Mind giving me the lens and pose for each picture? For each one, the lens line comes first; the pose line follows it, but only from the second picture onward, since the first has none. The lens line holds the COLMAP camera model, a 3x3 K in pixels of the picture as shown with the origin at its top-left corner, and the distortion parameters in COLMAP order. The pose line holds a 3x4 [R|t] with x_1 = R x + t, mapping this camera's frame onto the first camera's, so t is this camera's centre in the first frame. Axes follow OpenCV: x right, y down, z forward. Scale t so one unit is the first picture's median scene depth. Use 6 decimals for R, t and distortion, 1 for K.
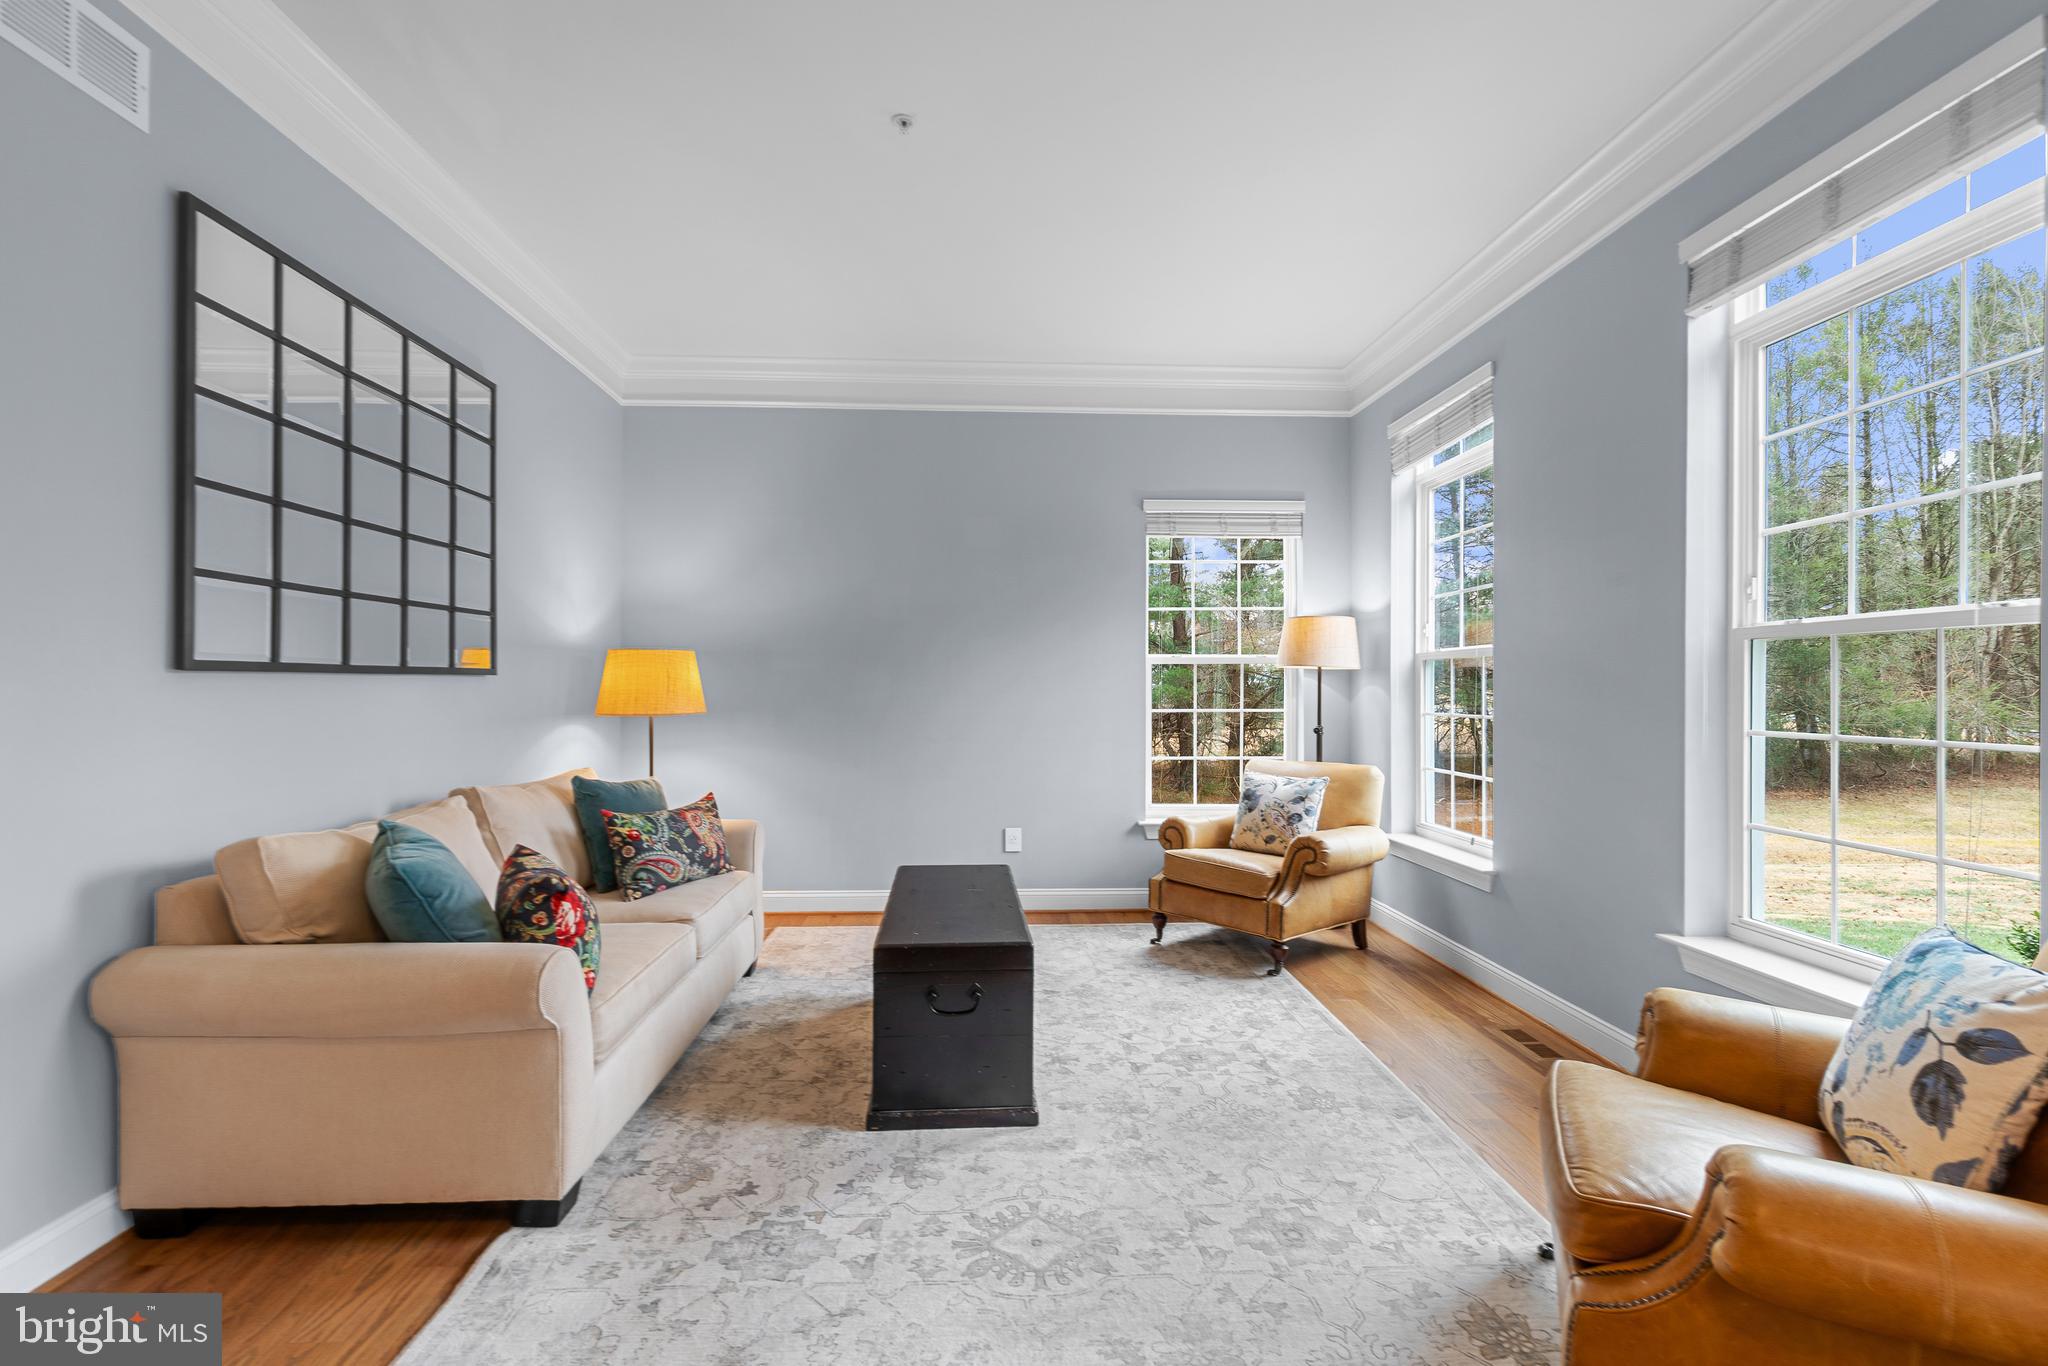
lens RADIAL K [[885.4, 0, 993.4], [0, 885.4, 686.1], [0, 0, 1]] dist [-0.005244, 0.000488]
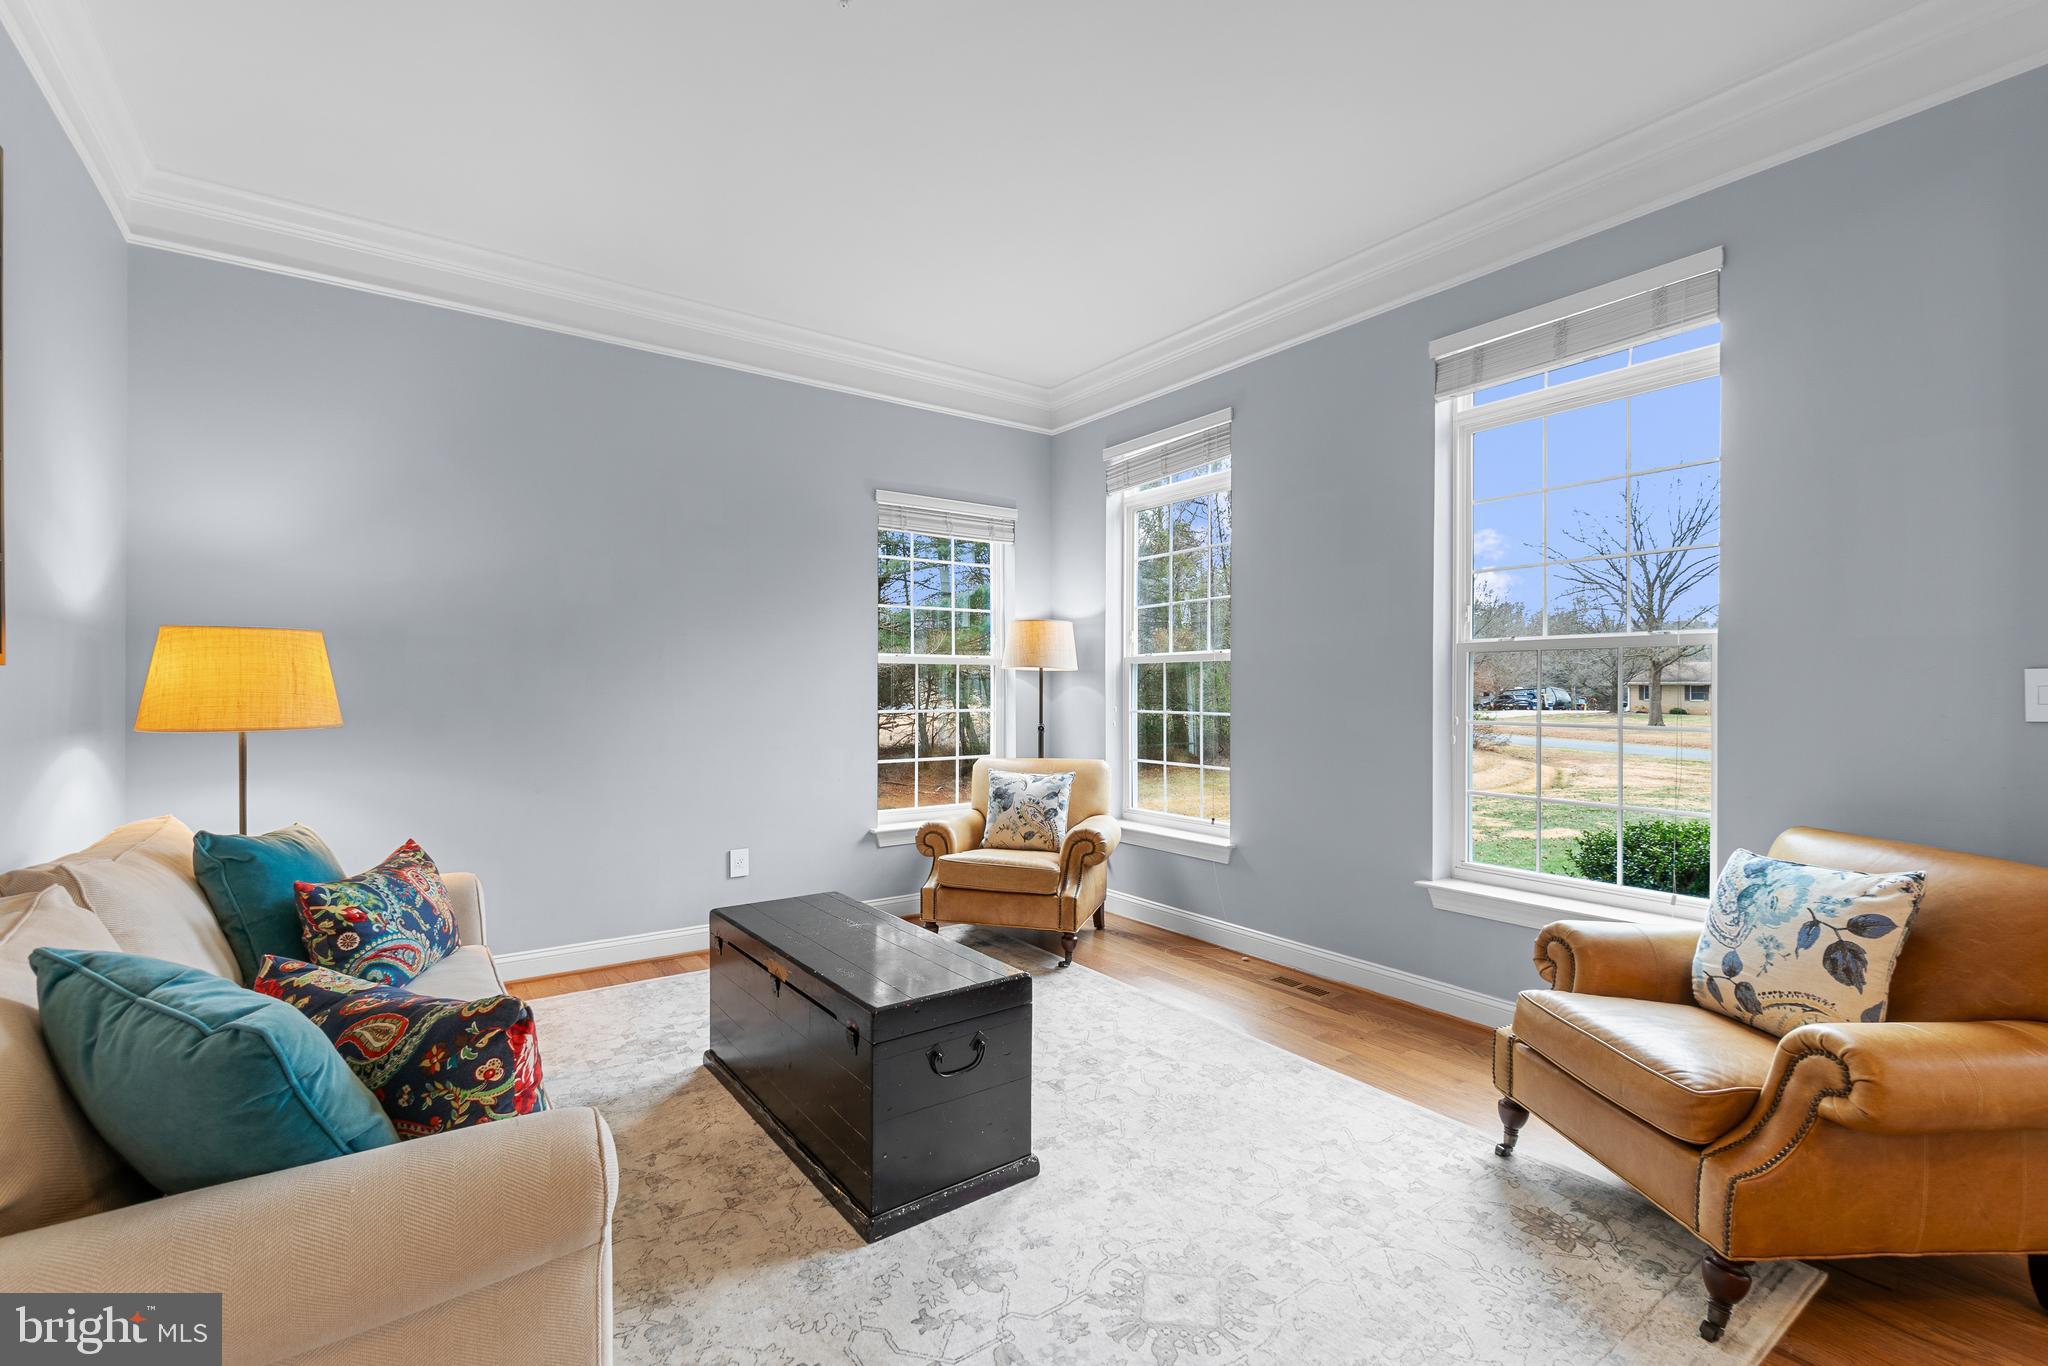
lens RADIAL K [[885.4, 0, 1015.9], [0, 885.4, 688.8], [0, 0, 1]] dist [-0.005244, 0.000488]
pose [[0.842933, -0.000056, 0.538019, -0.327991], [-0.001534, 0.999996, 0.002507, 0.000307], [-0.538017, -0.002939, 0.842929, 0.184453]]
